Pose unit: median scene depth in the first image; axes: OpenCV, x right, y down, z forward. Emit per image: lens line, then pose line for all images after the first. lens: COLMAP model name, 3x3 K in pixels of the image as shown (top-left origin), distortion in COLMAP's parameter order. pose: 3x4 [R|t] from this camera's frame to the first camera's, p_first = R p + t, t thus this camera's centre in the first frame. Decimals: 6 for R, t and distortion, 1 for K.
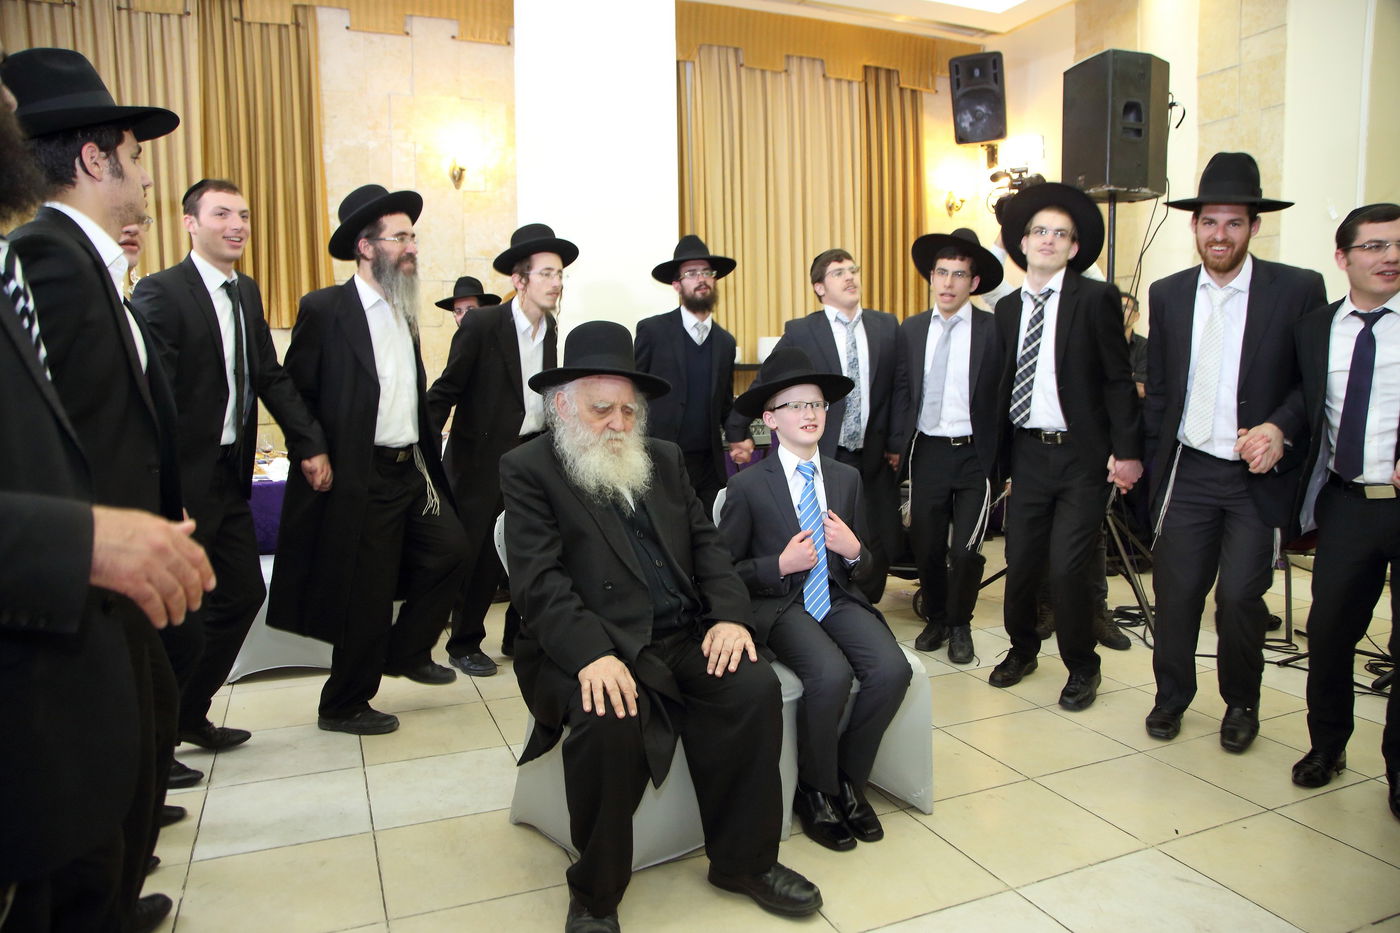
lens RADIAL K [[950.6, 0, 689.3], [0, 950.6, 477.6], [0, 0, 1]] dist [-0.130224, 0.069283]
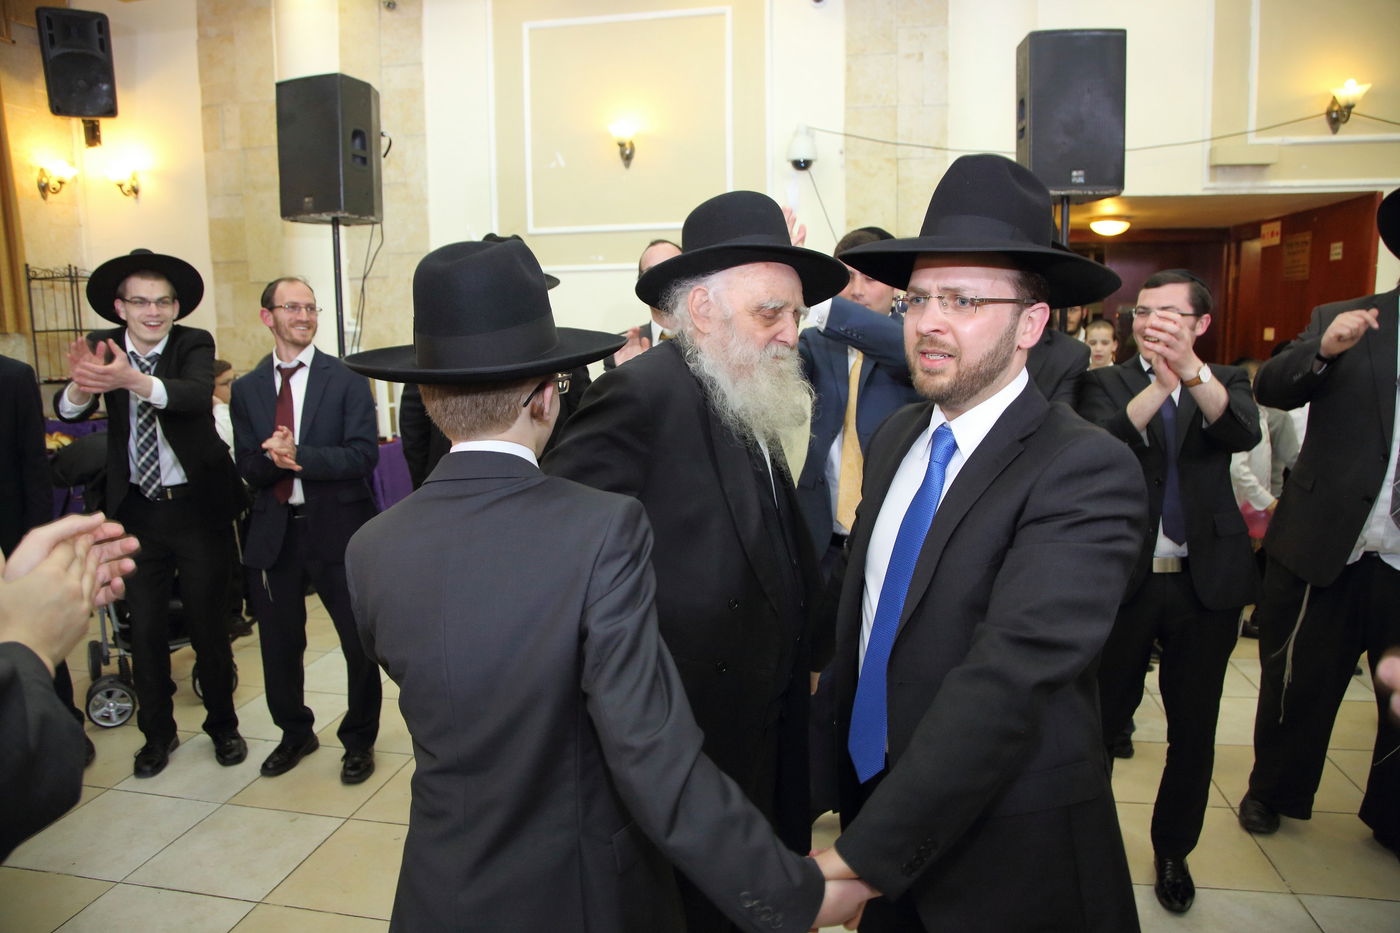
lens RADIAL K [[950.6, 0, 689.3], [0, 950.6, 477.6], [0, 0, 1]] dist [-0.130224, 0.069283]
pose [[0.535836, -0.133842, 0.833646, -0.148782], [0.102147, 0.990380, 0.093349, -0.061937], [-0.838120, 0.035135, 0.544353, 0.106296]]
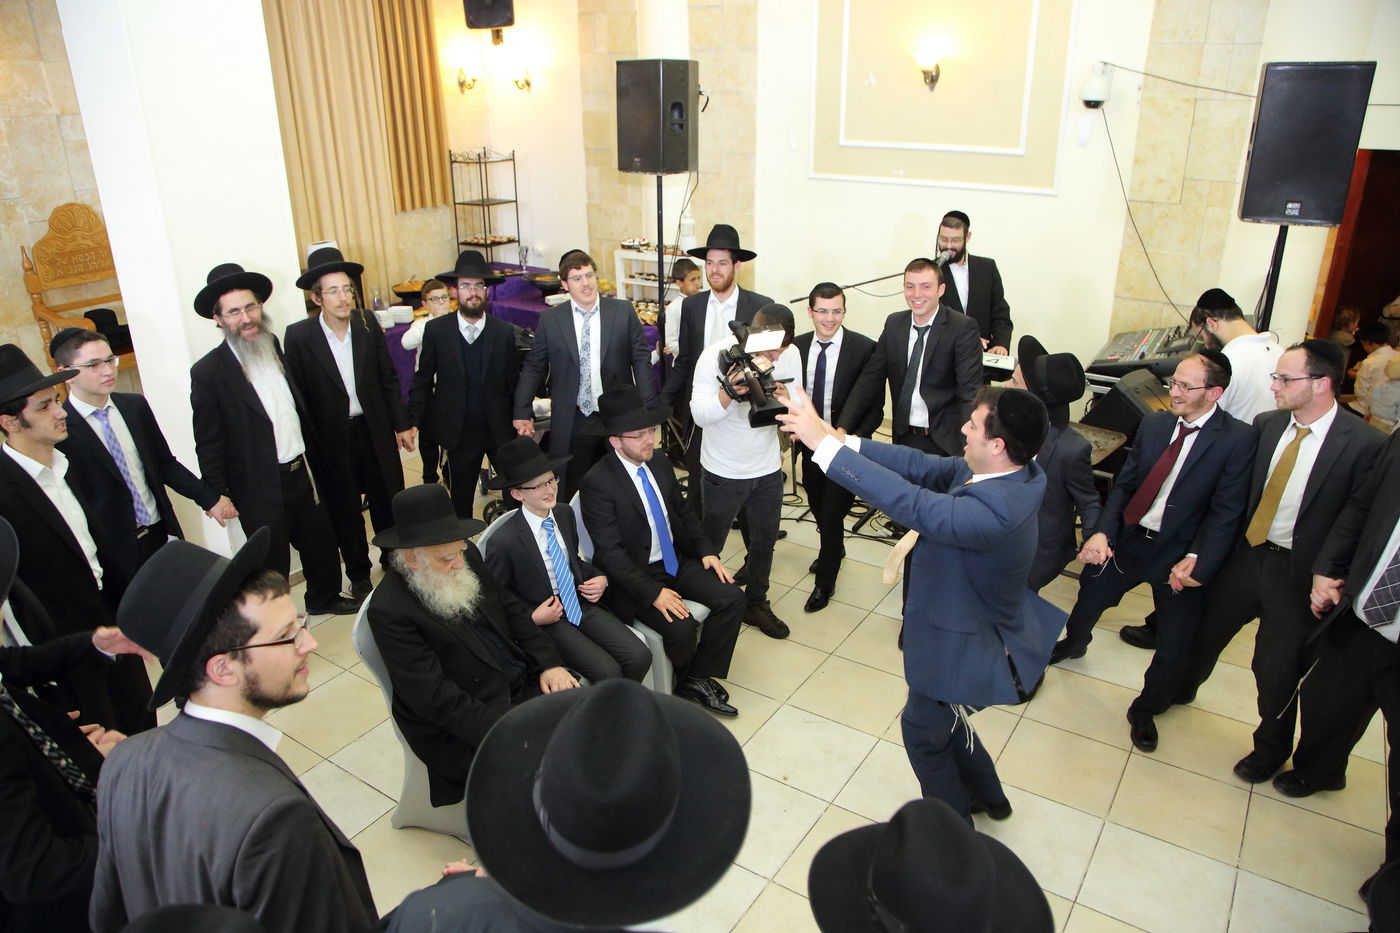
lens RADIAL K [[950.6, 0, 689.3], [0, 950.6, 477.6], [0, 0, 1]] dist [-0.130224, 0.069283]
pose [[0.827869, -0.222202, 0.515032, -0.179045], [0.066402, 0.950558, 0.303366, -0.214136], [-0.556977, -0.216948, 0.801692, -0.087856]]
